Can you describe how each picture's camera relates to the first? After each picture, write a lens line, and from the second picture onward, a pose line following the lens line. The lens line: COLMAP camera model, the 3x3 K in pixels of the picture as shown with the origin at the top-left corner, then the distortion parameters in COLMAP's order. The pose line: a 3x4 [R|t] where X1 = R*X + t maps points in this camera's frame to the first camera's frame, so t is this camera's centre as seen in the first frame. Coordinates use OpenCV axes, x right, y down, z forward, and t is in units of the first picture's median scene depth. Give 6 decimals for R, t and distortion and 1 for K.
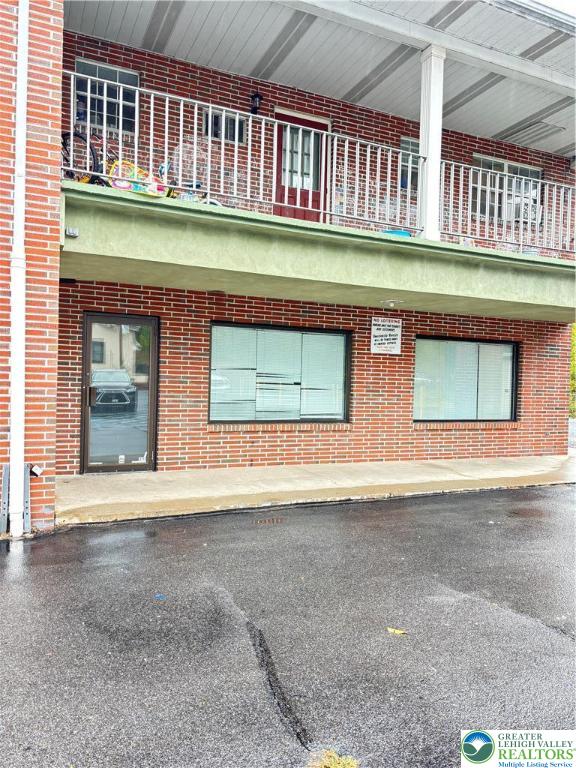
lens RADIAL K [[575.6, 0, 285.5], [0, 575.6, 391.6], [0, 0, 1]] dist [0.033457, -0.034096]
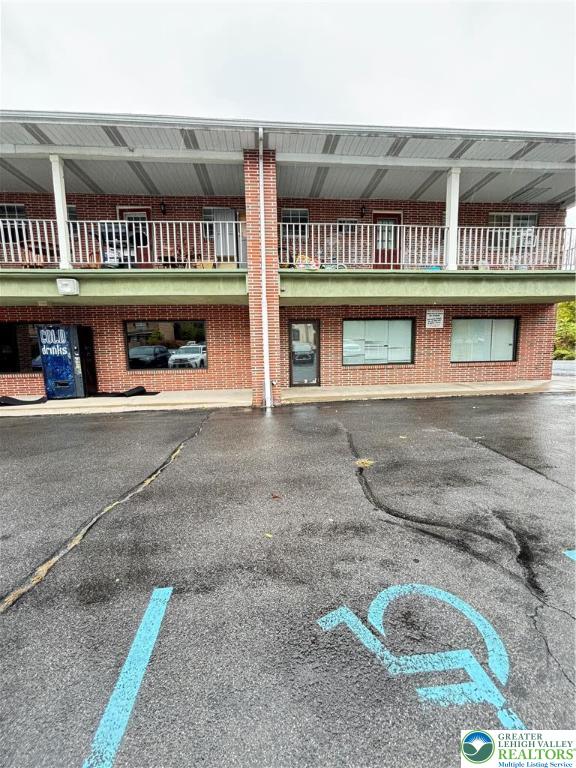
lens RADIAL K [[308.7, 0, 283.3], [0, 308.7, 384.9], [0, 0, 1]] dist [-0.010921, -0.000382]
pose [[0.934972, -0.002773, -0.354710, 0.078379], [0.038357, 0.994896, 0.093327, 0.009823], [0.352641, -0.100864, 0.930307, -0.211095]]
